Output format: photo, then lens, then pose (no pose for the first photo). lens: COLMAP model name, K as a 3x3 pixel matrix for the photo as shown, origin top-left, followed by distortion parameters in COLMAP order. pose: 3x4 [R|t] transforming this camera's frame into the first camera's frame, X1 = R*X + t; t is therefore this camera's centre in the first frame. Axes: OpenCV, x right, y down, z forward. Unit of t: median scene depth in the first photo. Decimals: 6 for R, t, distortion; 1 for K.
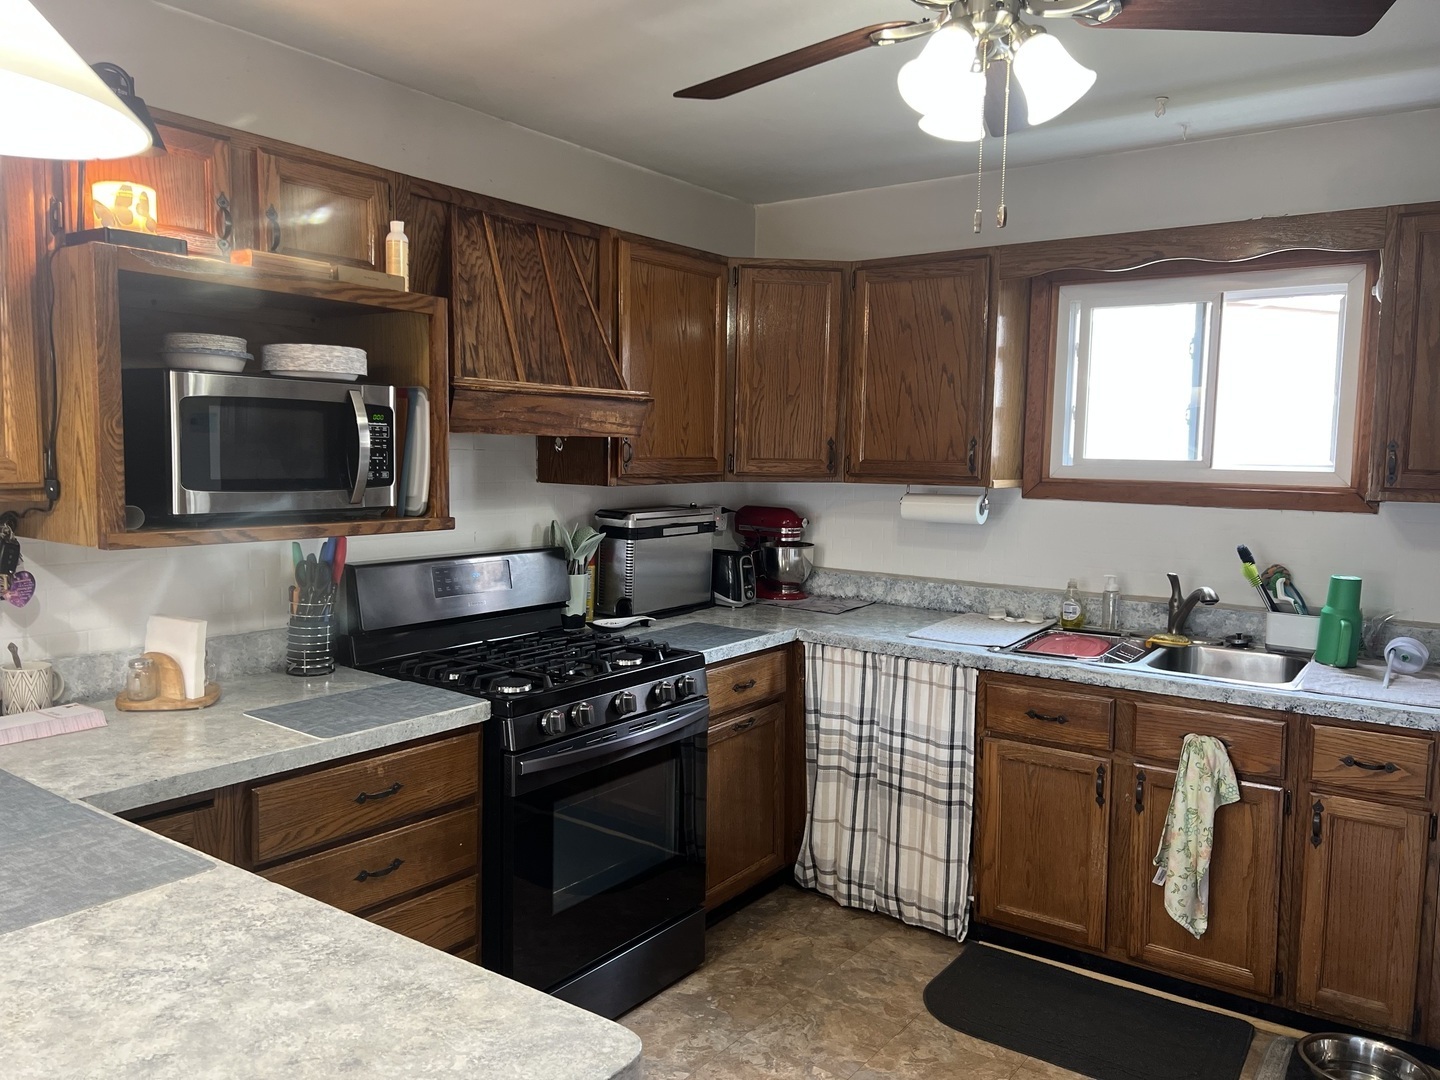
lens RADIAL K [[1081.8, 0, 704.4], [0, 1081.8, 527.7], [0, 0, 1]] dist [0.045342, -0.046129]
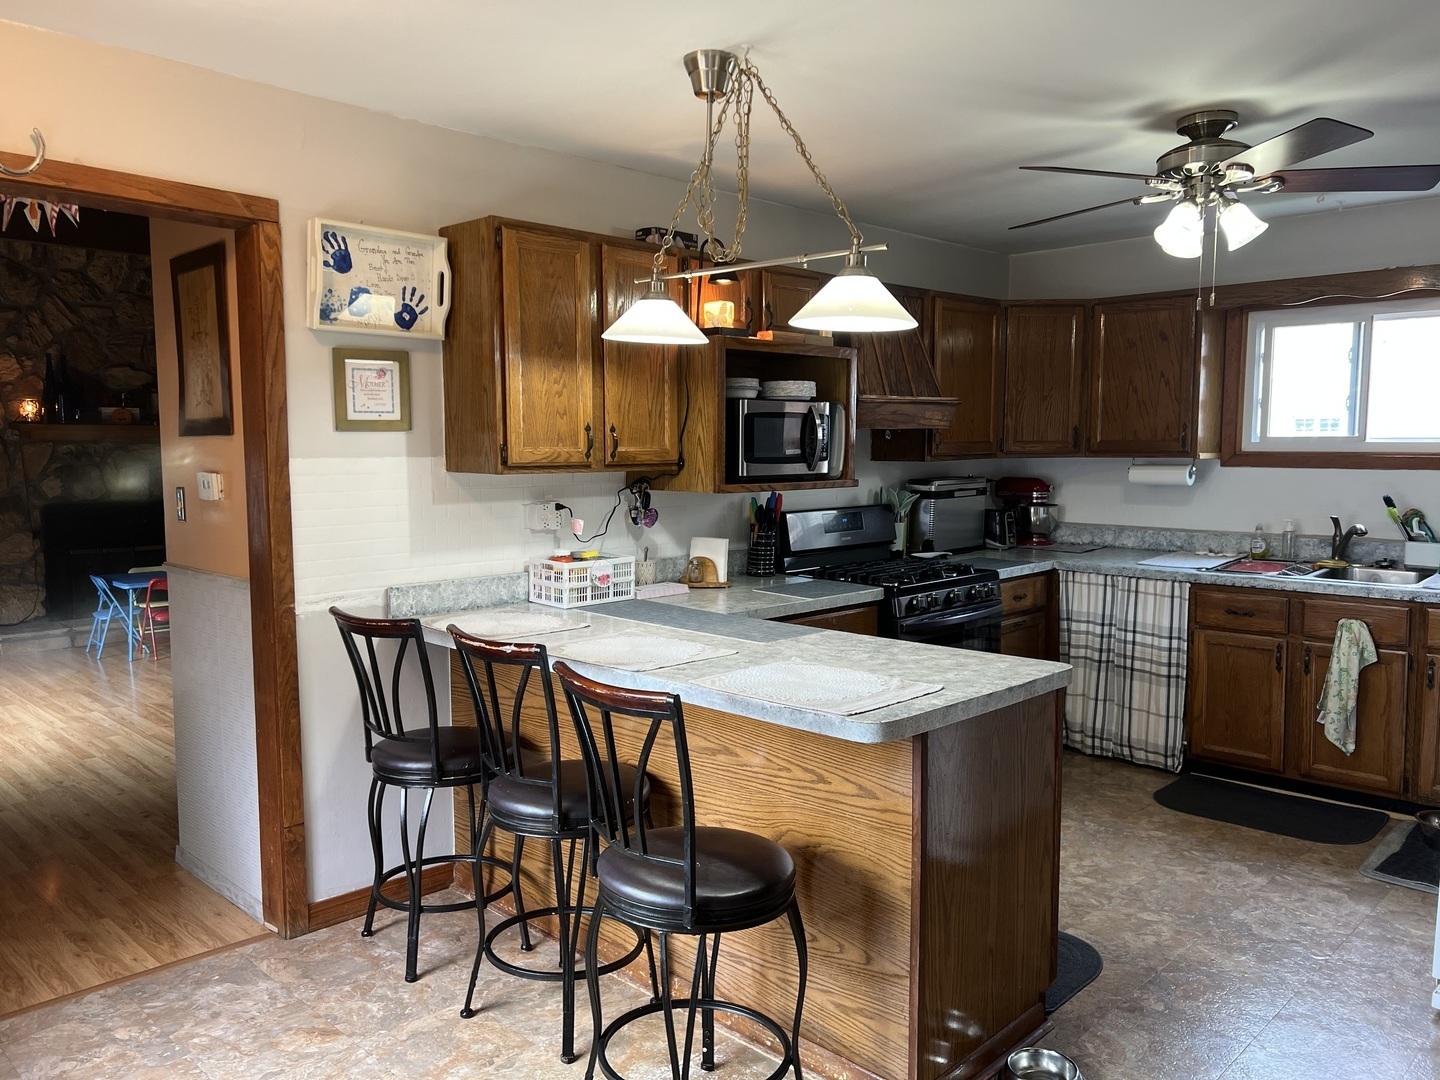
lens RADIAL K [[1081.8, 0, 710.1], [0, 1081.8, 531.8], [0, 0, 1]] dist [0.045342, -0.046129]
pose [[0.989232, -0.008129, -0.146130, -0.172080], [0.009790, 0.999895, 0.010651, 0.040792], [0.146028, -0.011967, 0.989208, -0.542582]]
